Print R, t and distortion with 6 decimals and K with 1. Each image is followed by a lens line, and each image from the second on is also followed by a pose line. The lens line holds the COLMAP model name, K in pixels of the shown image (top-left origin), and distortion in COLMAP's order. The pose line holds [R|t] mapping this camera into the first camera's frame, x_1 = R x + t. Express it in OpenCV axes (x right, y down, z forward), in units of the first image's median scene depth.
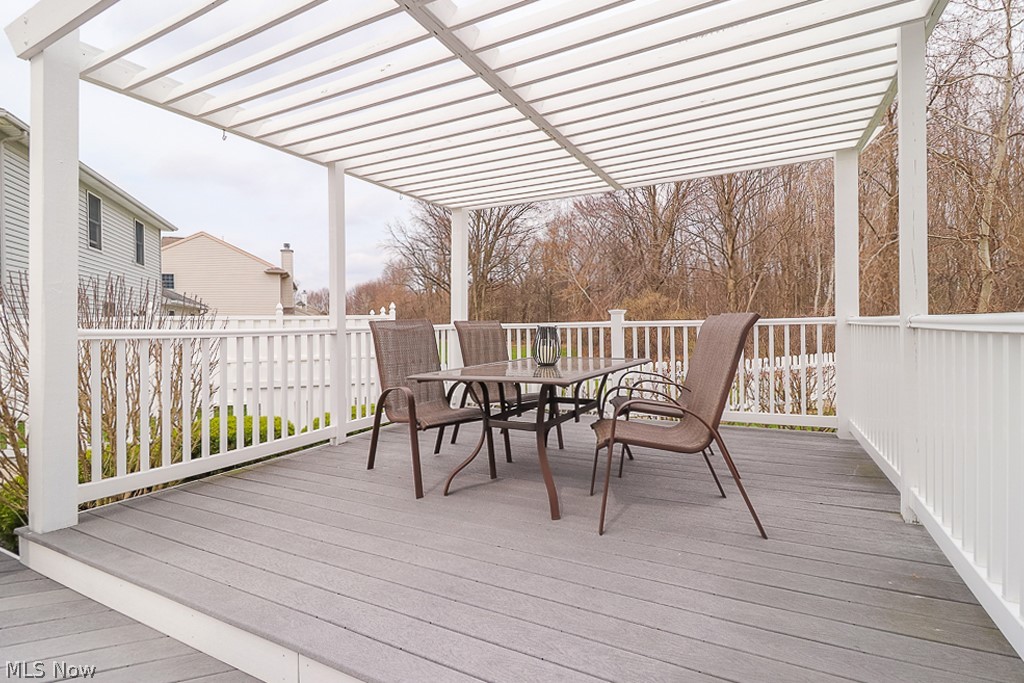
lens RADIAL K [[493.2, 0, 516.6], [0, 493.2, 330.5], [0, 0, 1]] dist [0.015371, -0.009867]
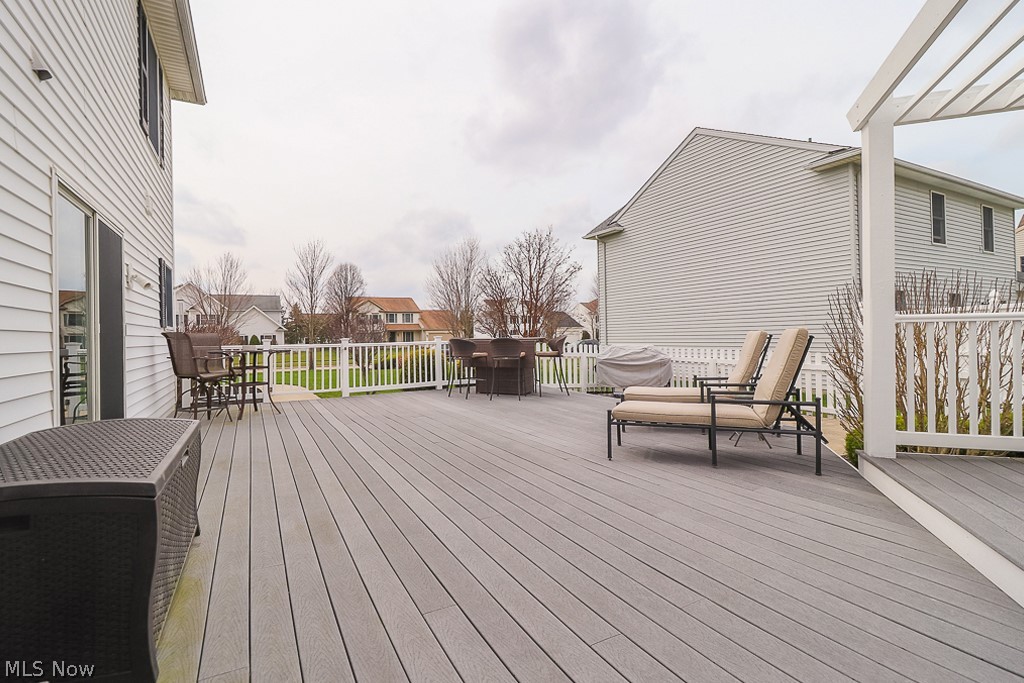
lens RADIAL K [[493.2, 0, 516.6], [0, 493.2, 330.5], [0, 0, 1]] dist [0.015371, -0.009867]
pose [[0.149668, -0.000808, -0.988736, 0.273214], [0.013637, 0.999906, 0.001247, 0.023102], [0.988642, -0.013670, 0.149665, -0.201958]]
